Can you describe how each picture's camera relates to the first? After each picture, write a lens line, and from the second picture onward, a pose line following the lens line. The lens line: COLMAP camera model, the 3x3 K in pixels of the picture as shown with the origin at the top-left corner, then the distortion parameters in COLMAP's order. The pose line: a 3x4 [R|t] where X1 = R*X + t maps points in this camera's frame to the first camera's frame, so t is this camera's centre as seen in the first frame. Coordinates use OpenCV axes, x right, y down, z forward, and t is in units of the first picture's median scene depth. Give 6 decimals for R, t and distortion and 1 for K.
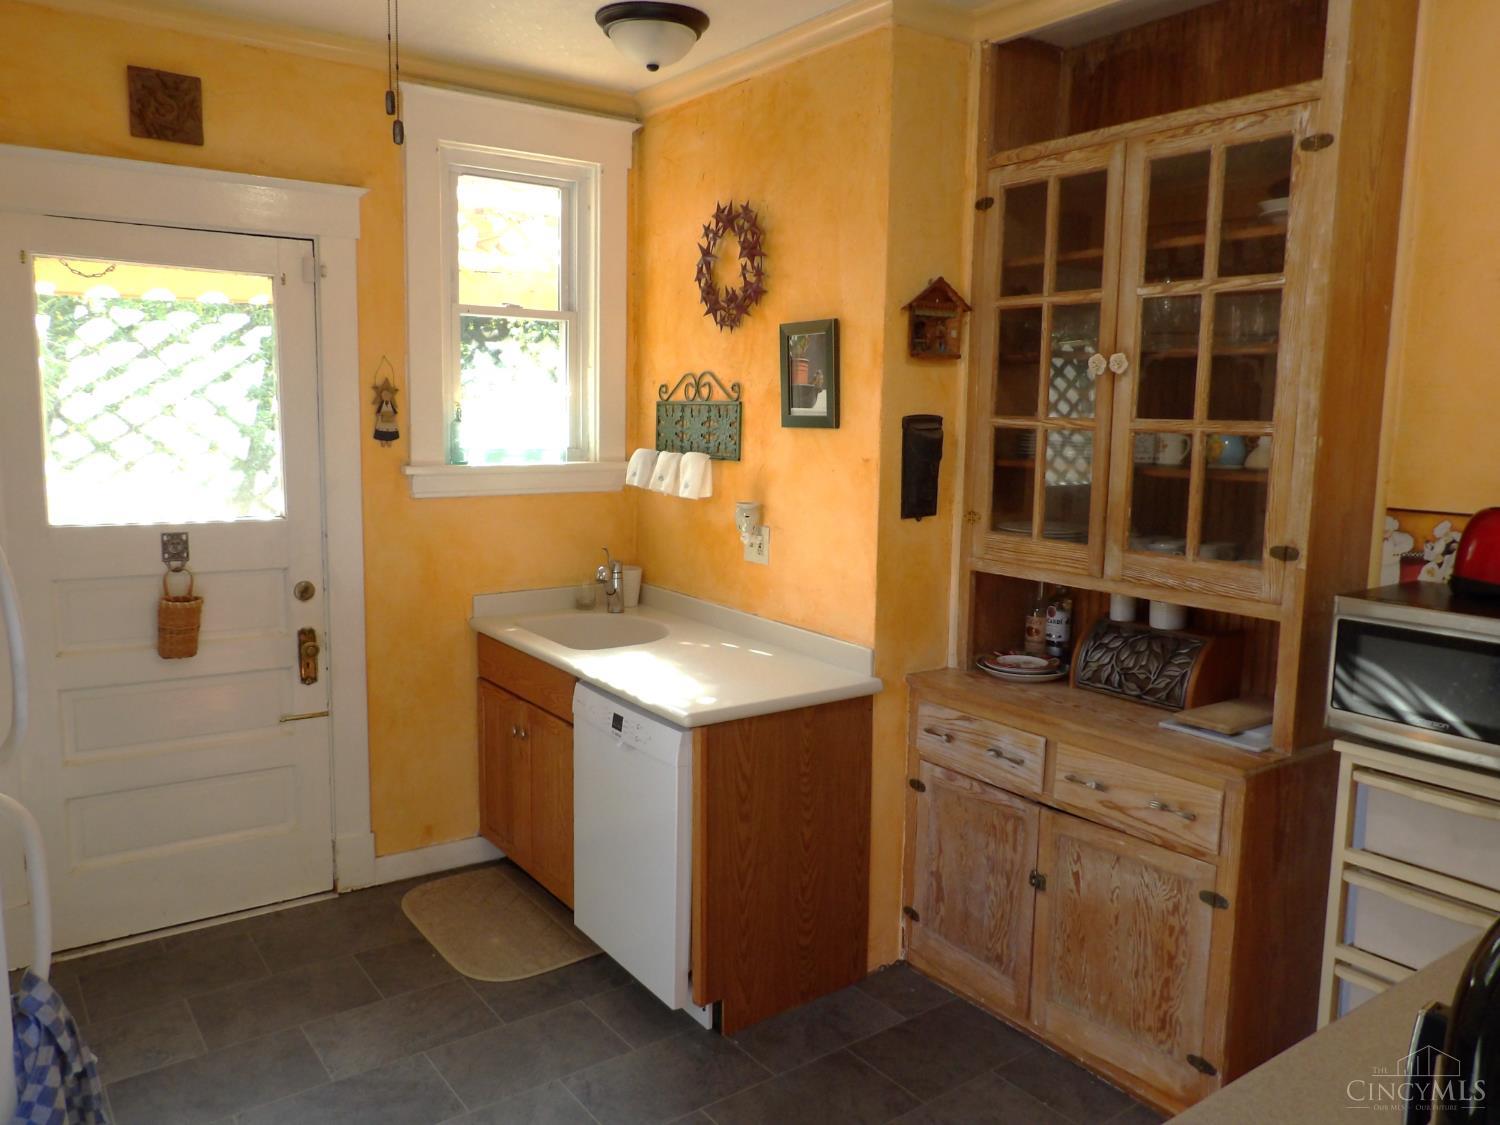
lens RADIAL K [[1097.9, 0, 750.0], [0, 1097.9, 562.5], [0, 0, 1]] dist [-0.039821, 0.069820]
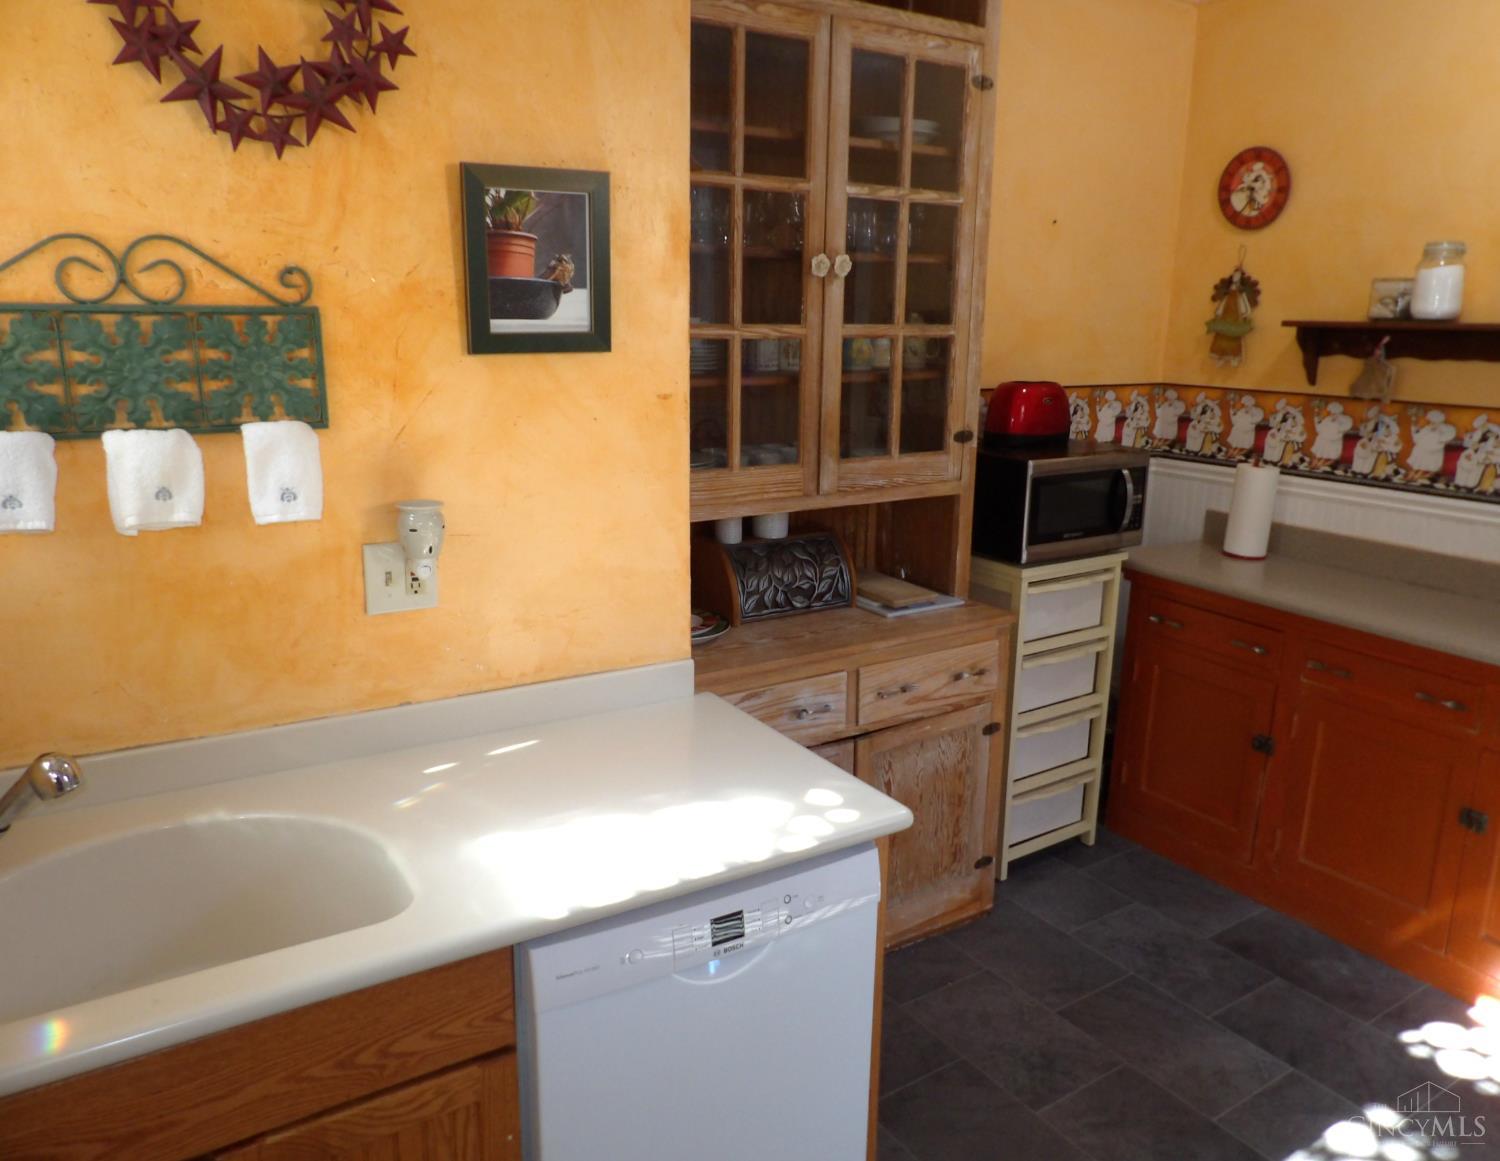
lens RADIAL K [[1113.5, 0, 750.0], [0, 1113.5, 580.5], [0, 0, 1]] dist [-0.009147, -0.002059]
pose [[0.060948, -0.250163, 0.966284, -0.636213], [0.129932, 0.961834, 0.240816, -0.154933], [-0.989648, 0.110874, 0.091126, 0.974527]]
